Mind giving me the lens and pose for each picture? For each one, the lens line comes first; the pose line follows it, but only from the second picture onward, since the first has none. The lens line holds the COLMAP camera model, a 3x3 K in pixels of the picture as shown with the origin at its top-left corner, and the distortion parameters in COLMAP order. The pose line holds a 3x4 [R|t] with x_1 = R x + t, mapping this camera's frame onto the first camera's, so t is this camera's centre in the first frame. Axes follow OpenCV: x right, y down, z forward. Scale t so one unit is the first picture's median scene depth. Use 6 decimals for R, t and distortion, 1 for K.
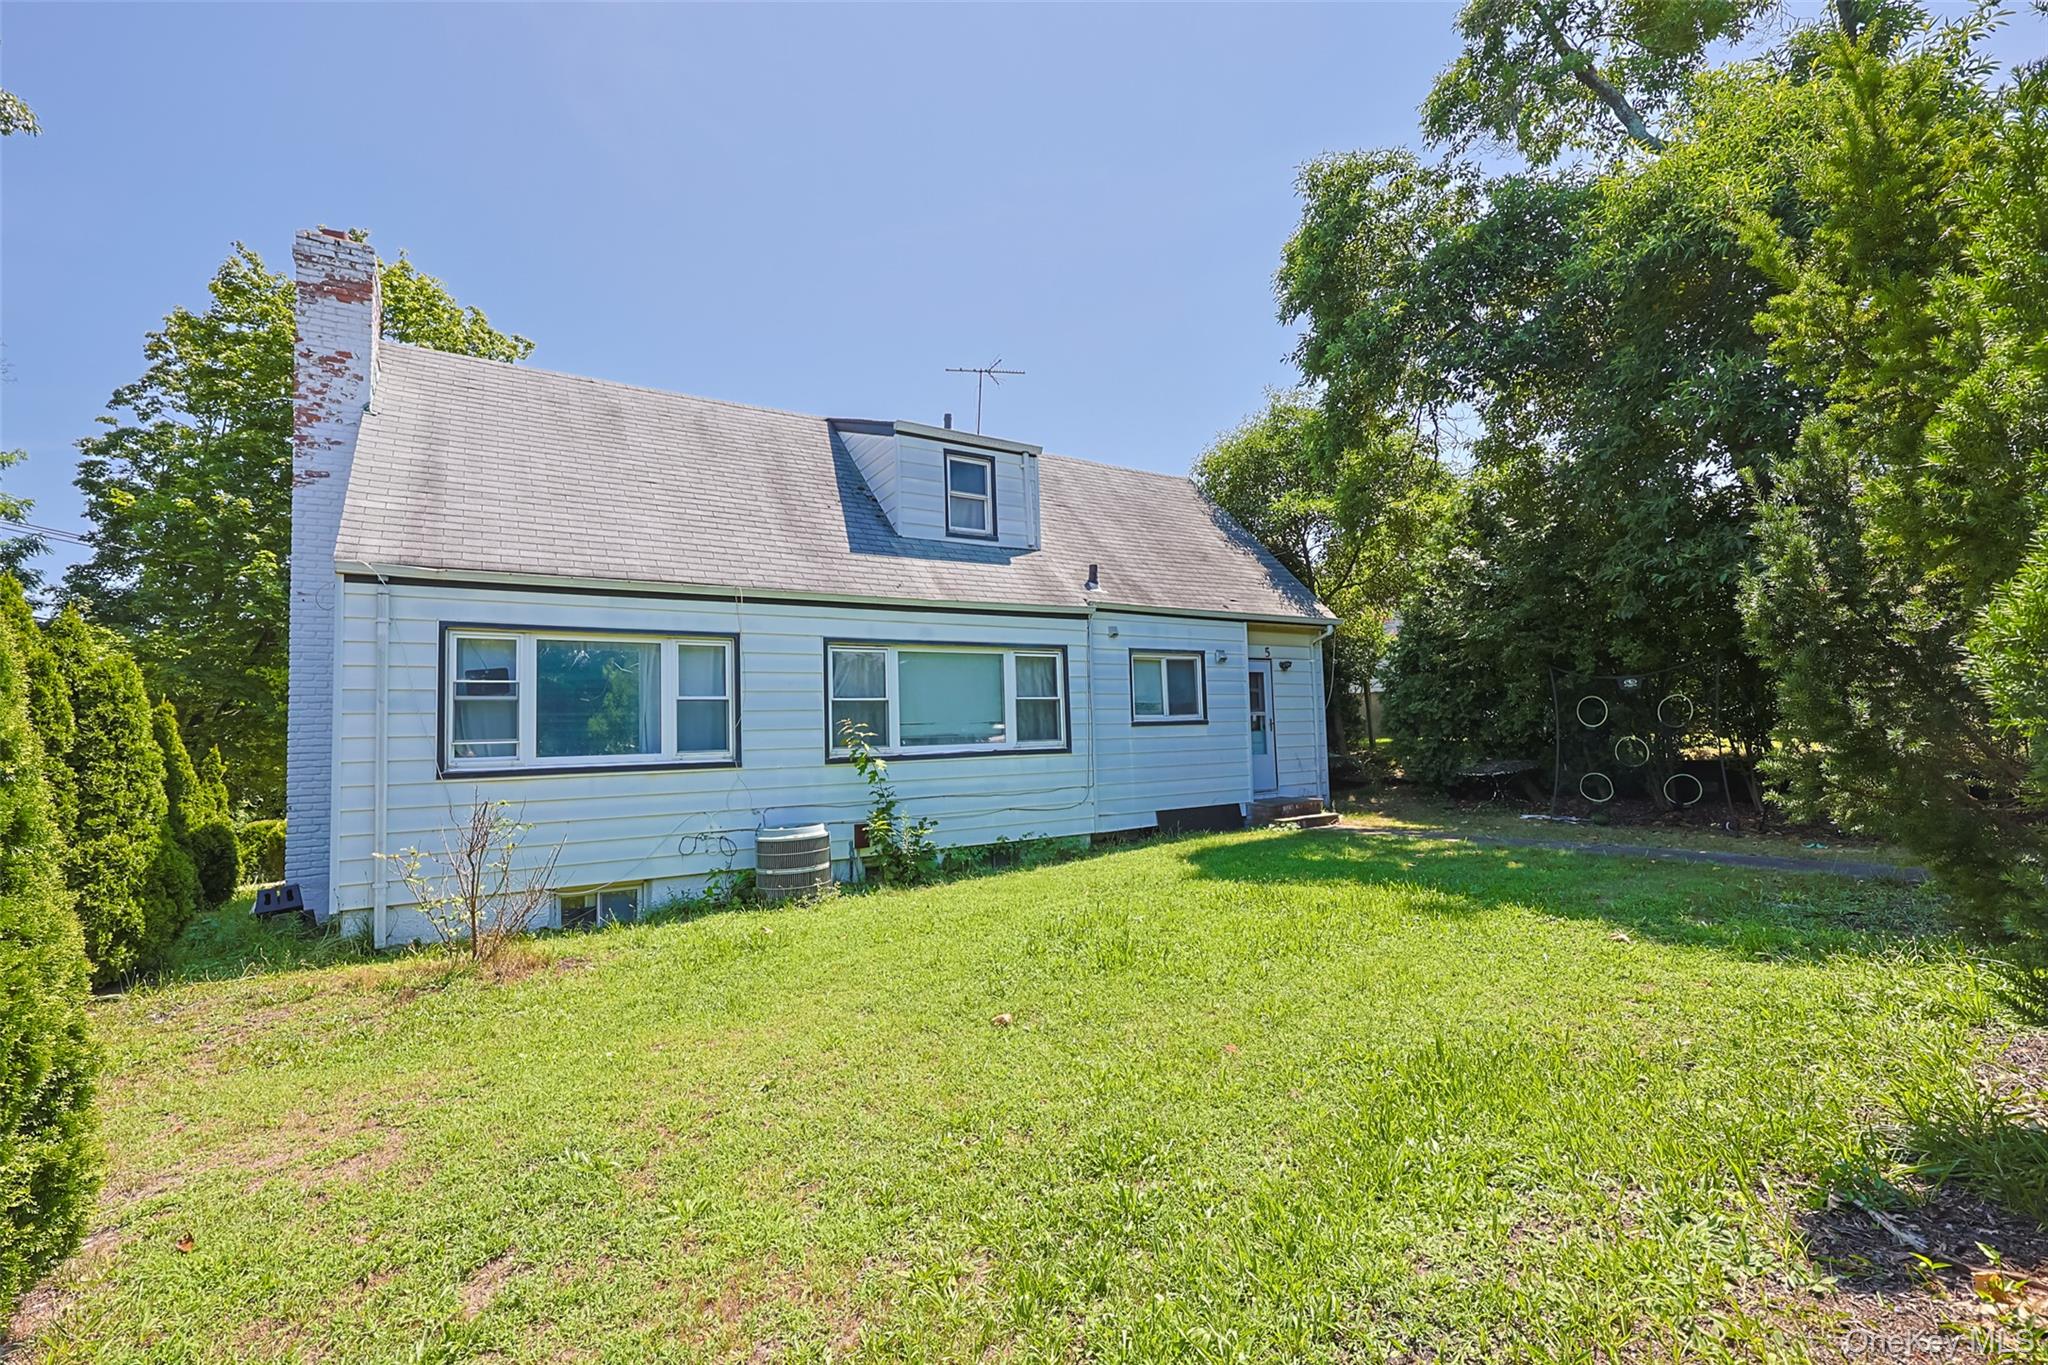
lens RADIAL K [[848.6, 0, 1027.1], [0, 848.6, 678.1], [0, 0, 1]] dist [-0.001185, -0.000181]
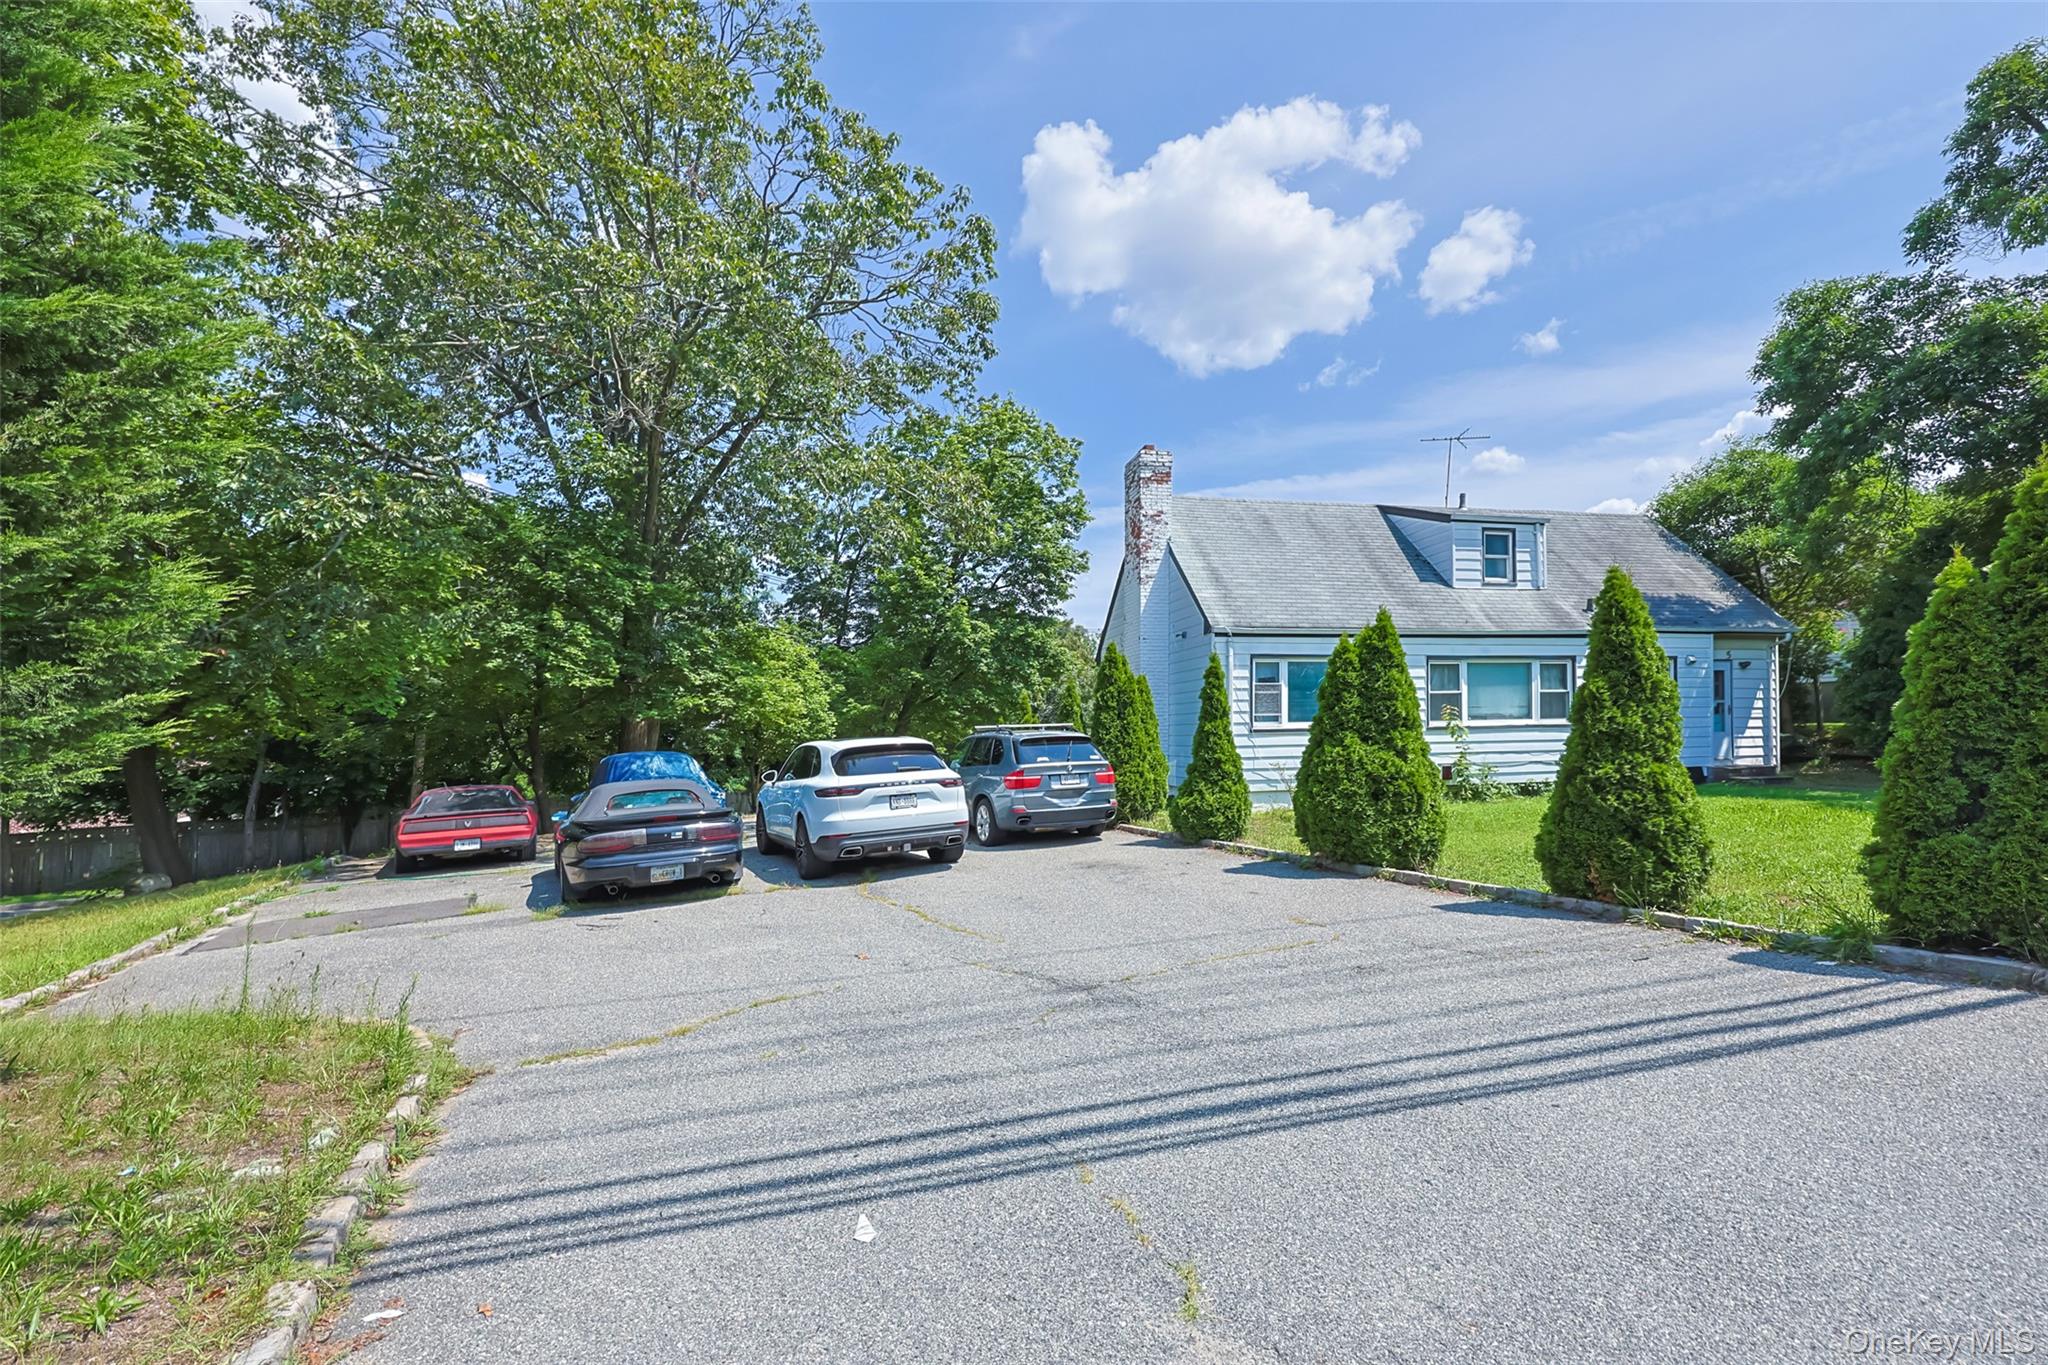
lens RADIAL K [[830.1, 0, 1021.7], [0, 830.1, 719.4], [0, 0, 1]] dist [-0.007399, 0.004390]
pose [[0.936962, 0.009962, -0.349289, -0.332817], [0.012492, 0.998000, 0.061972, -0.026817], [0.349207, -0.062429, 0.934964, -0.671493]]
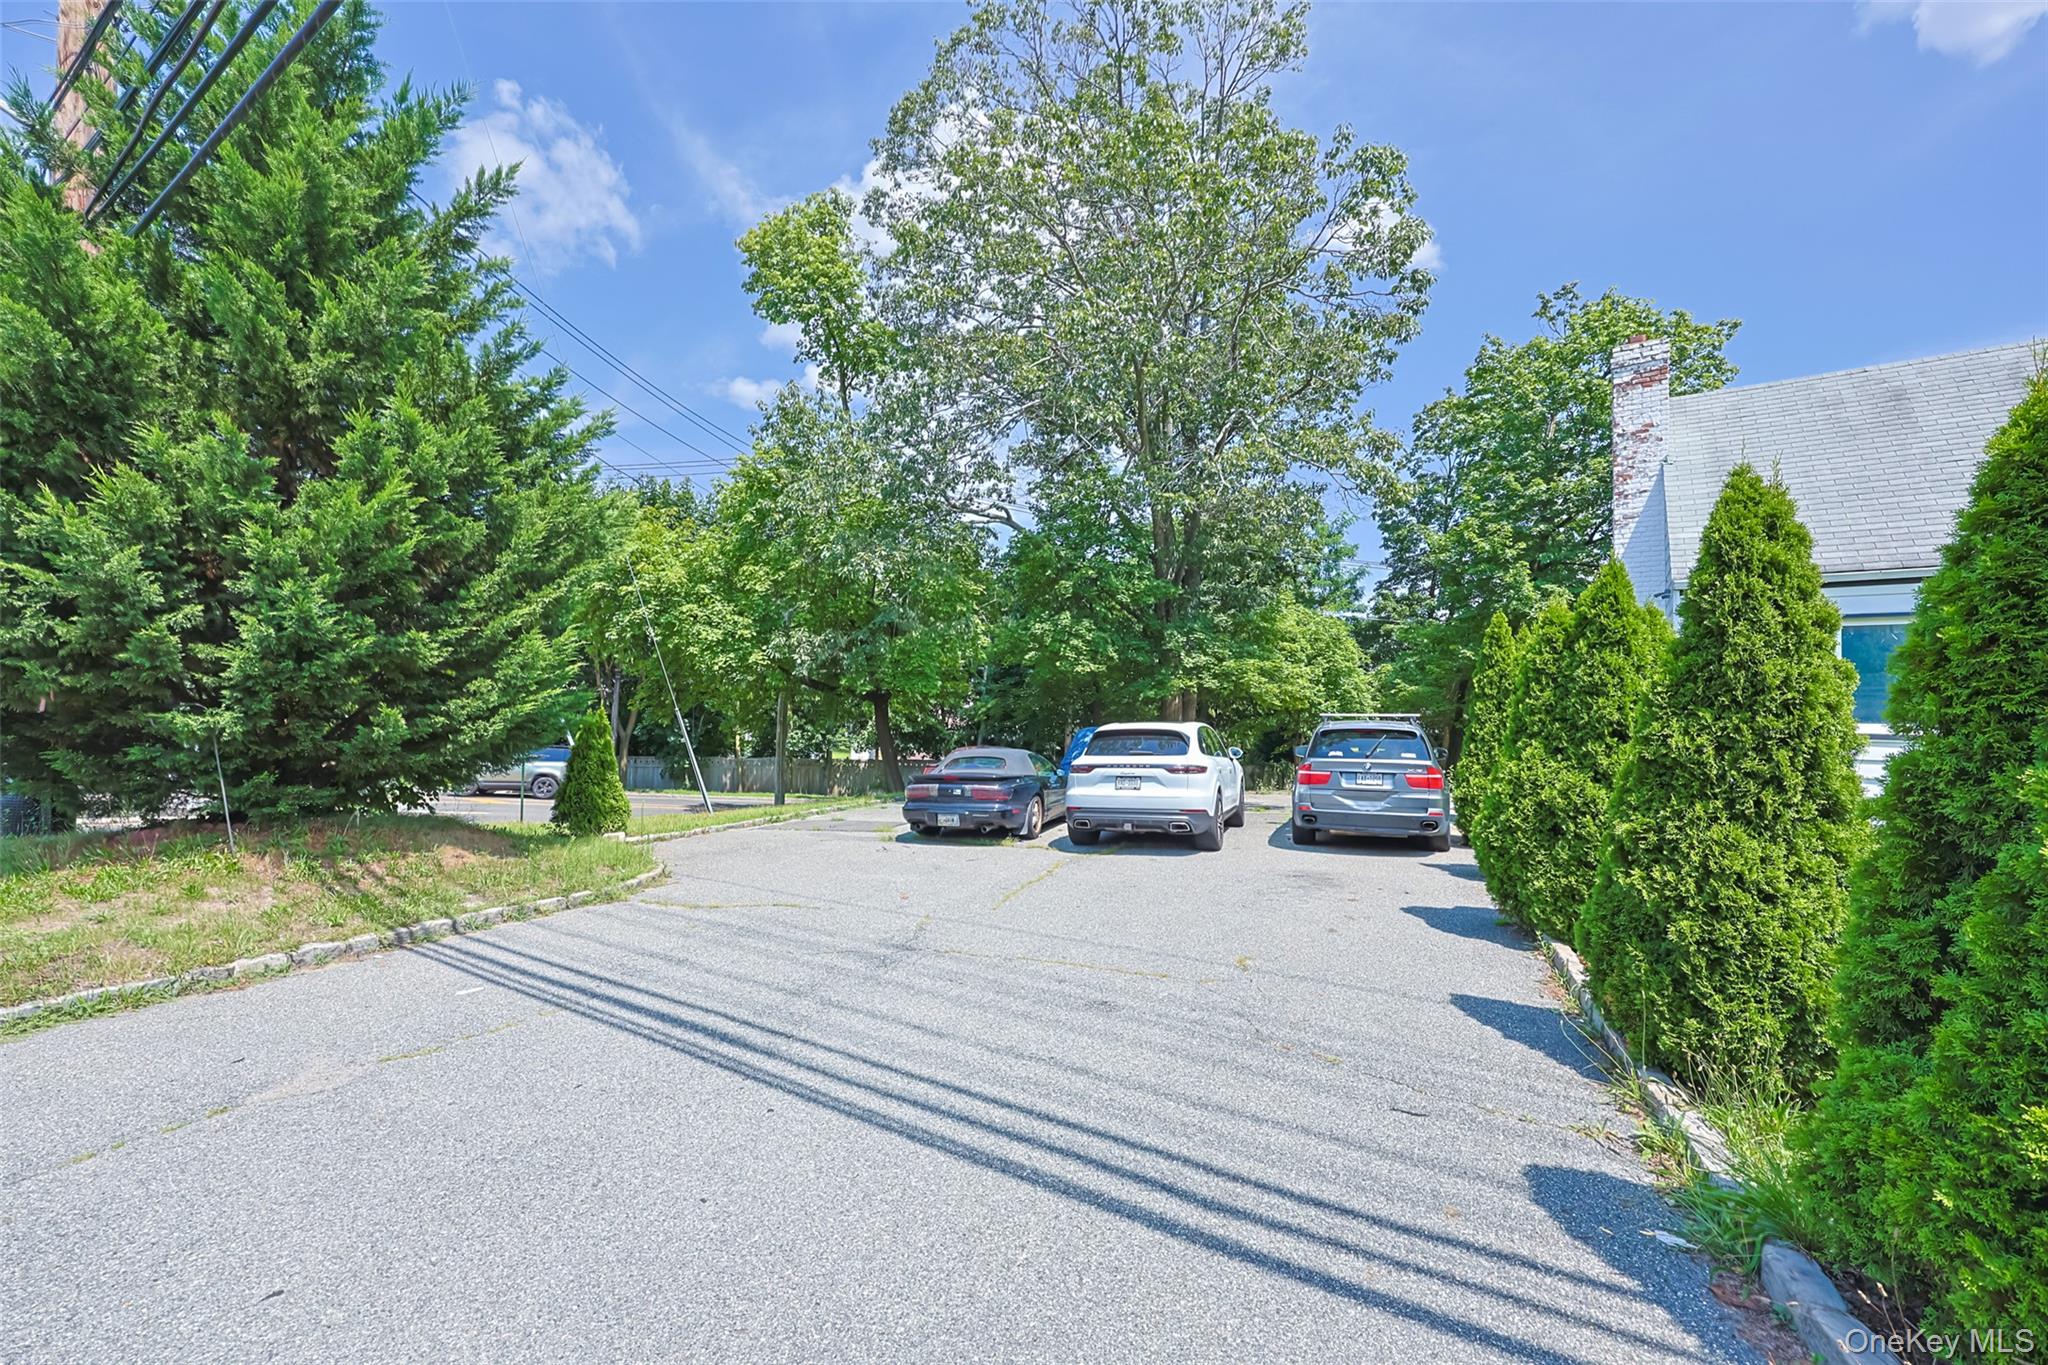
lens RADIAL K [[826.4, 0, 1025.2], [0, 826.4, 692.3], [0, 0, 1]] dist [0.001303, 0.000288]
pose [[0.373810, 0.017513, -0.927340, 0.056030], [0.040866, 0.998540, 0.035331, -0.027351], [0.926605, -0.051104, 0.372548, -0.354026]]
